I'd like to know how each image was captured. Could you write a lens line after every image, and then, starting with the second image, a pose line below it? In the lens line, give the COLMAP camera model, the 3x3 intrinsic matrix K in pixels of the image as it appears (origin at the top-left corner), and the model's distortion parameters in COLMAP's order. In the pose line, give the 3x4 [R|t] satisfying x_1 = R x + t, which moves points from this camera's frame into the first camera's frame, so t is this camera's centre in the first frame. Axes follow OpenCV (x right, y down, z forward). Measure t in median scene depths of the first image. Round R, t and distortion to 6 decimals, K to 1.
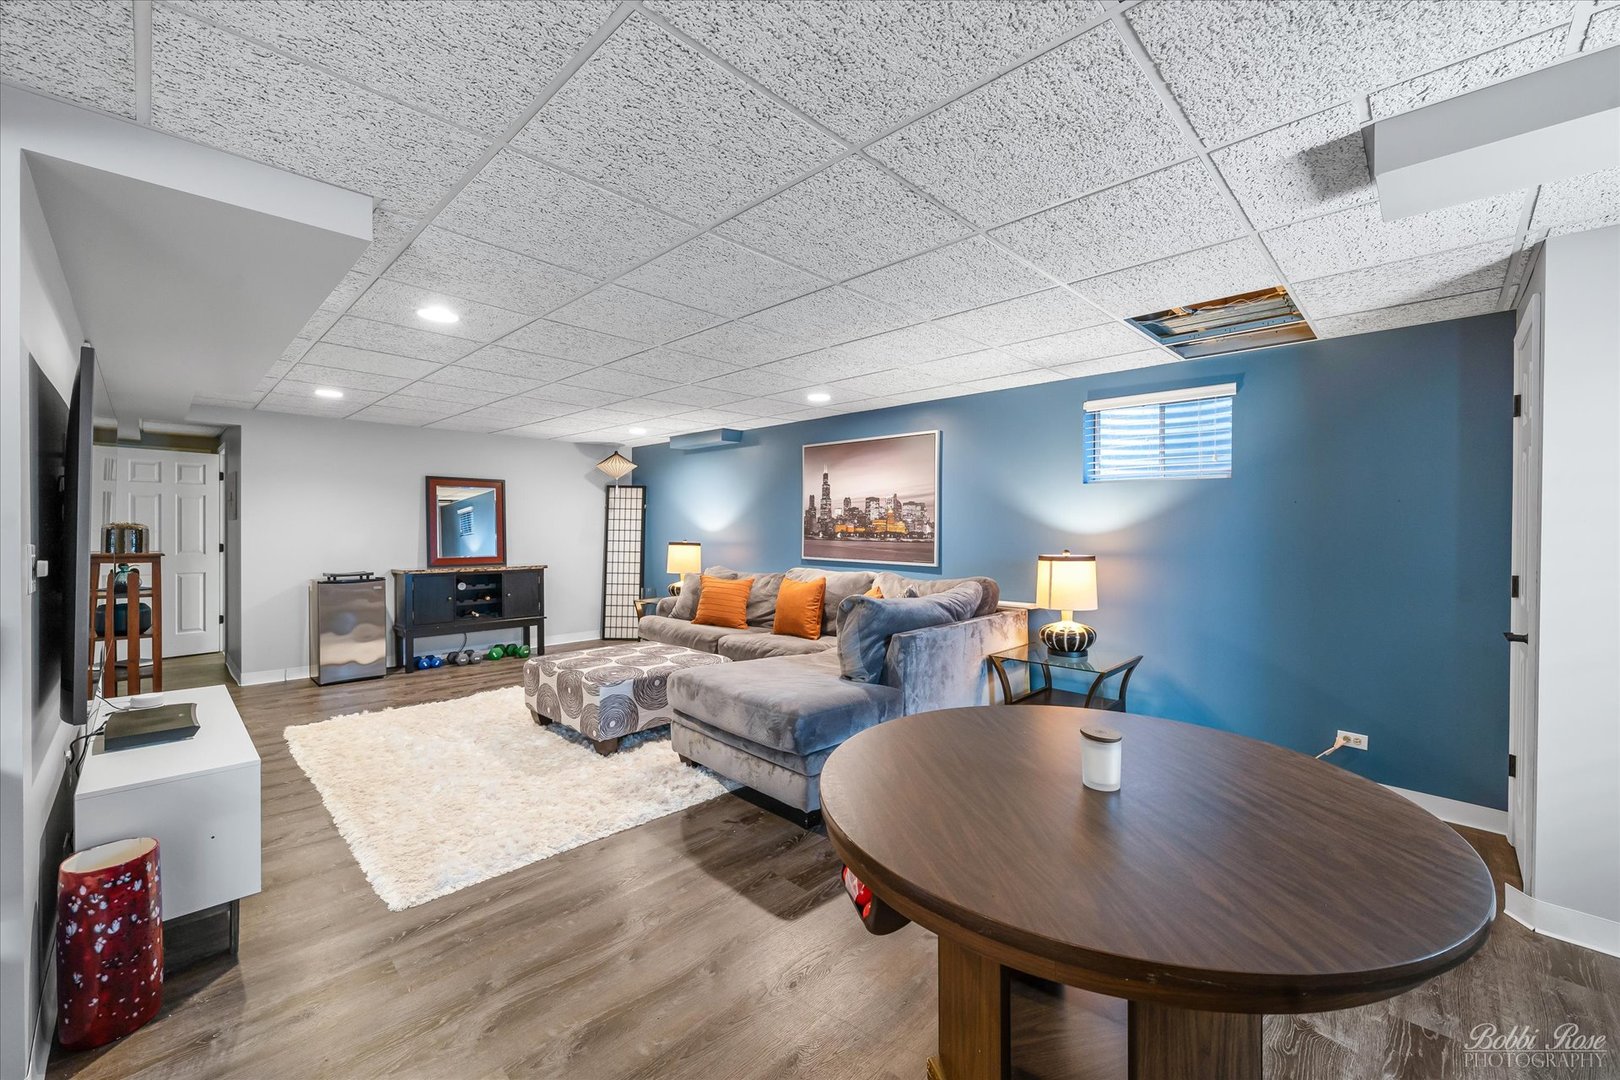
lens RADIAL K [[642.7, 0, 809.6], [0, 642.7, 529.6], [0, 0, 1]] dist [-0.001038, -0.000244]
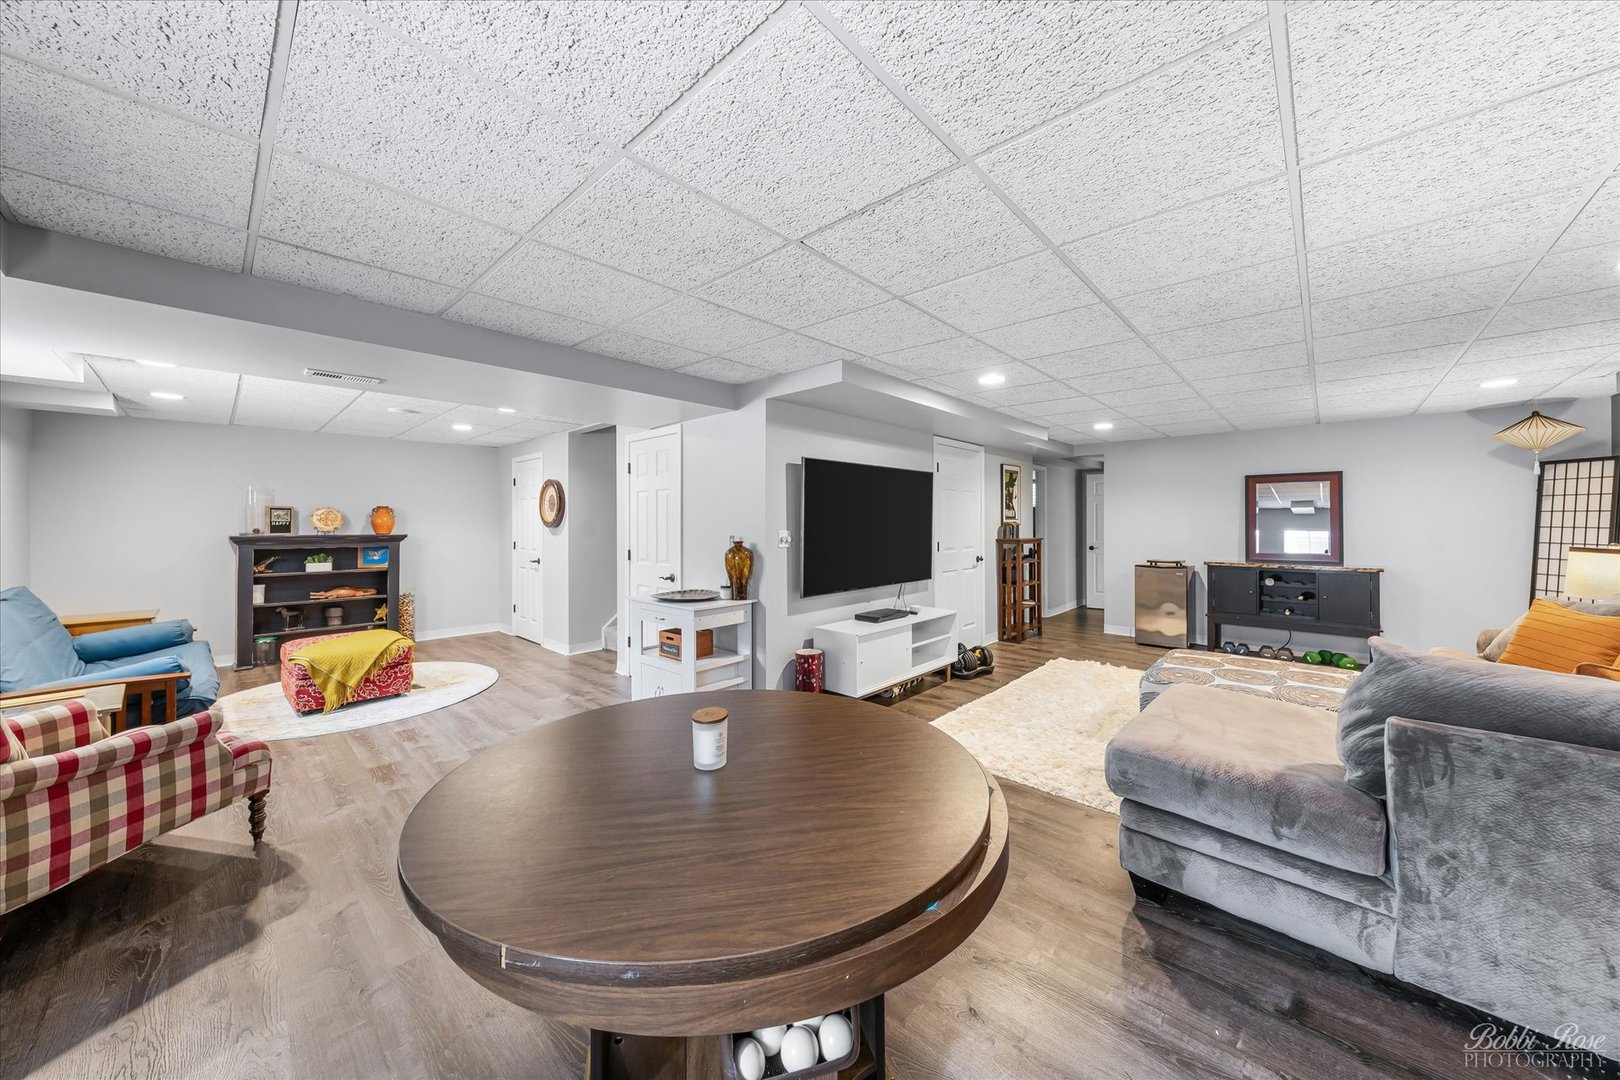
lens RADIAL K [[557.6, 0, 810.8], [0, 557.6, 520.6], [0, 0, 1]] dist [-0.004293, -0.000521]
pose [[0.033693, -0.007062, -0.999407, 0.333417], [-0.000562, 0.999975, -0.007085, -0.001663], [0.999432, 0.000800, 0.033689, 0.271210]]
